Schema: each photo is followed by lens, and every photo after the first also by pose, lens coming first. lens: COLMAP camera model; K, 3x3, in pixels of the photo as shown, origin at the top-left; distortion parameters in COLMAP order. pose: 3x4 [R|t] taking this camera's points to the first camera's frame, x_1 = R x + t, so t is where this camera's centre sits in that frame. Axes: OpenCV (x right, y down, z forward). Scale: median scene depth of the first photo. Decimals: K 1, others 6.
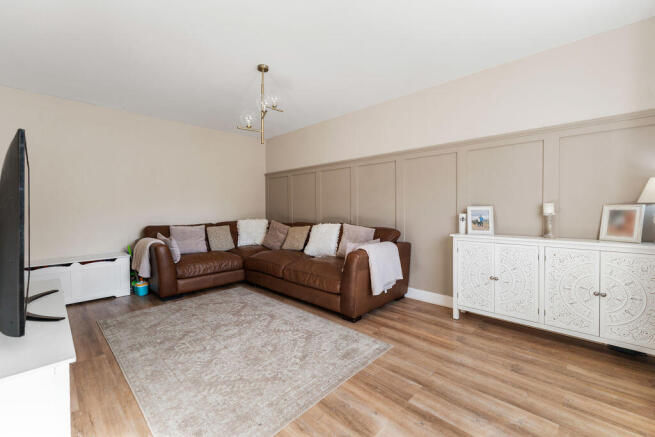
lens RADIAL K [[273.9, 0, 327.9], [0, 273.9, 213.2], [0, 0, 1]] dist [0.000717, 0.000044]
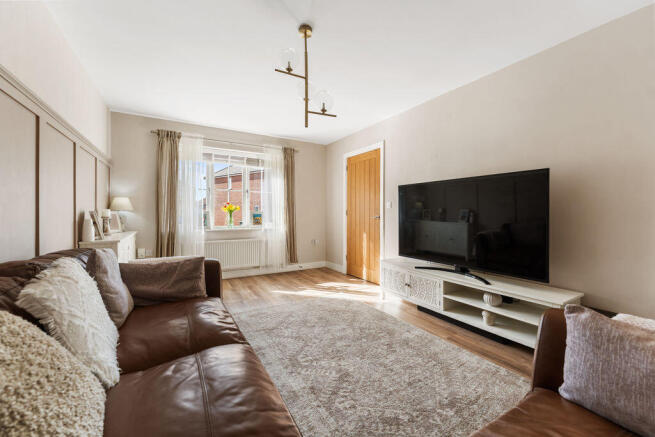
lens RADIAL K [[262.0, 0, 327.1], [0, 262.0, 215.3], [0, 0, 1]] dist [-0.004289, 0.000634]
pose [[-0.961646, 0.004273, 0.274261, -0.566847], [0.008969, 0.999834, 0.015868, -0.021534], [-0.274147, 0.017719, -0.961524, 1.934878]]
